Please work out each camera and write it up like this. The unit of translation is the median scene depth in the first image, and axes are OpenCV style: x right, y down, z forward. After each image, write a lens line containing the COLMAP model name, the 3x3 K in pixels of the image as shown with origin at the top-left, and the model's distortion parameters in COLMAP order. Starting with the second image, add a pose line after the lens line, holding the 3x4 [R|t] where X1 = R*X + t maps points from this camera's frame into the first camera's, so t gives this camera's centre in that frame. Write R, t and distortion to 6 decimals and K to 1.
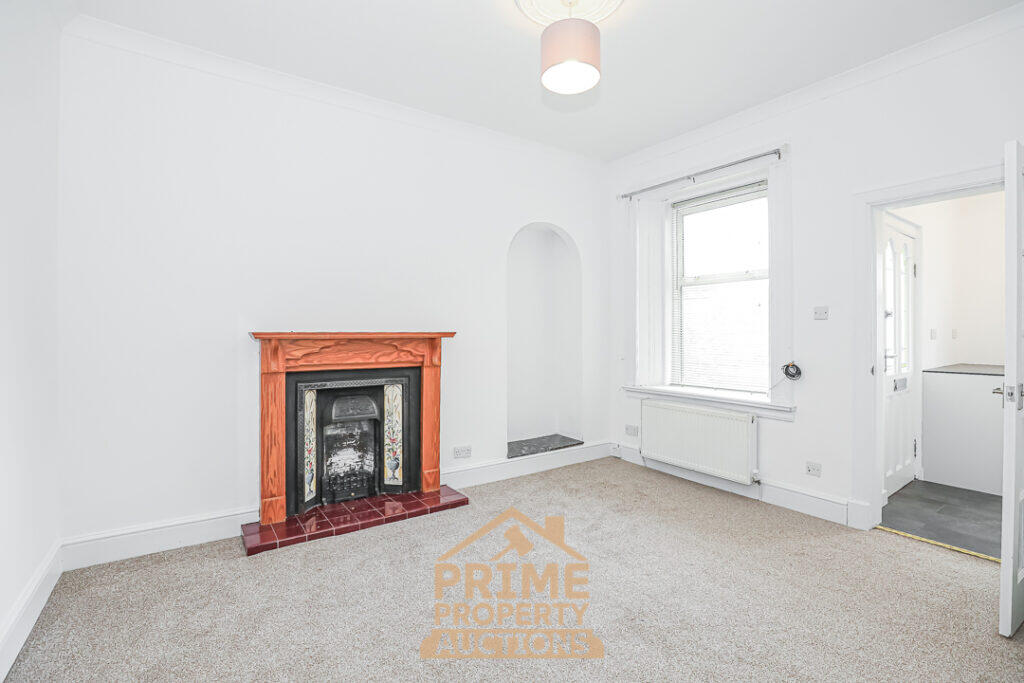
lens RADIAL K [[479.3, 0, 513.6], [0, 479.3, 334.5], [0, 0, 1]] dist [-0.020106, 0.009415]
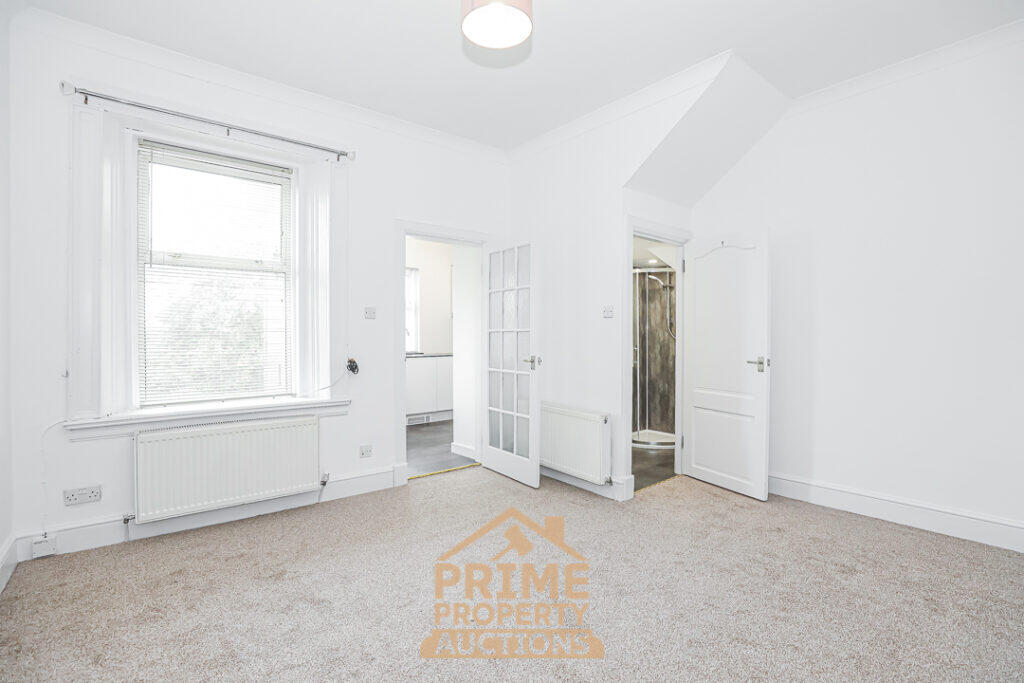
lens RADIAL K [[479.3, 0, 526.6], [0, 479.3, 339.5], [0, 0, 1]] dist [-0.020106, 0.009415]
pose [[-0.064719, -0.014212, 0.997802, -0.472054], [0.003872, 0.999887, 0.014493, 0.002848], [-0.997896, 0.004802, -0.064657, 0.631982]]
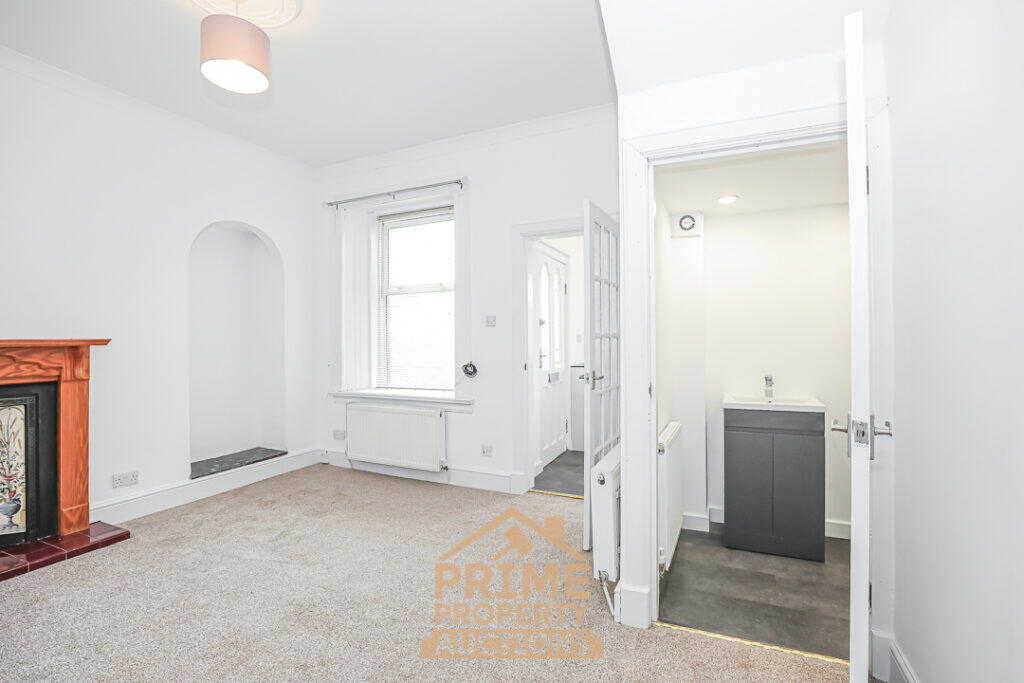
lens RADIAL K [[479.3, 0, 508.2], [0, 479.3, 339.3], [0, 0, 1]] dist [-0.020106, 0.009415]
pose [[0.876058, -0.007832, 0.482141, 0.091098], [0.011290, 0.999927, -0.004271, 0.007000], [-0.482073, 0.009185, 0.876083, -0.080154]]
